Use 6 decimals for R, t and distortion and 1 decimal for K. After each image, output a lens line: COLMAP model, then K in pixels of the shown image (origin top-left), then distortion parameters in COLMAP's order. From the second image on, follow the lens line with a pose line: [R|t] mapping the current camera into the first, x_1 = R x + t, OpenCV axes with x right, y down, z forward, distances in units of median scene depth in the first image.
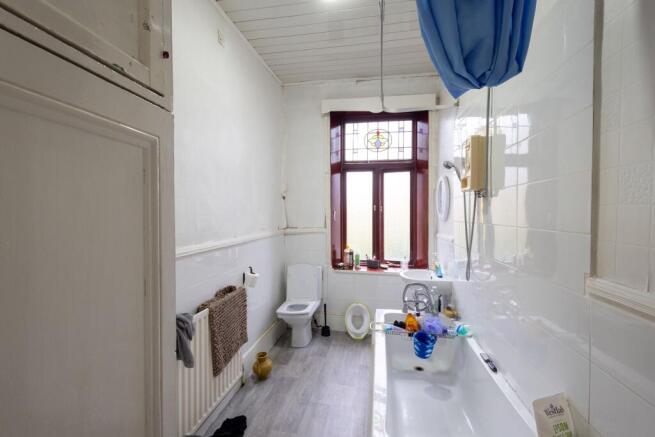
lens RADIAL K [[297.9, 0, 326.8], [0, 297.9, 218.2], [0, 0, 1]] dist [0.000216, 0.000054]
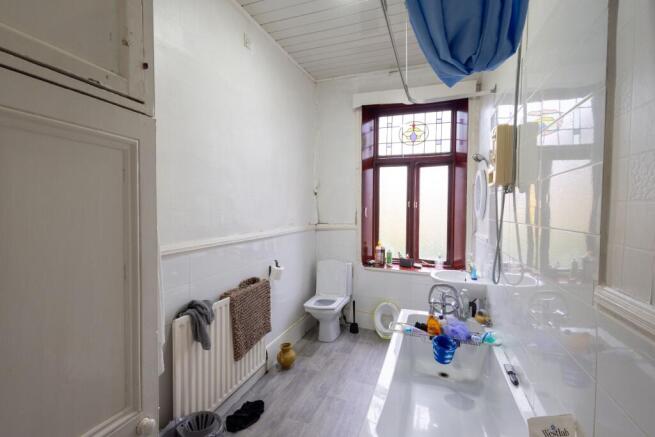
lens RADIAL K [[301.2, 0, 326.3], [0, 301.2, 218.7], [0, 0, 1]] dist [-0.000333, -0.000018]
pose [[0.983714, 0.013549, -0.179228, 0.106168], [-0.011057, 0.999828, 0.014898, 0.000368], [0.179399, -0.012674, 0.983695, 0.000229]]
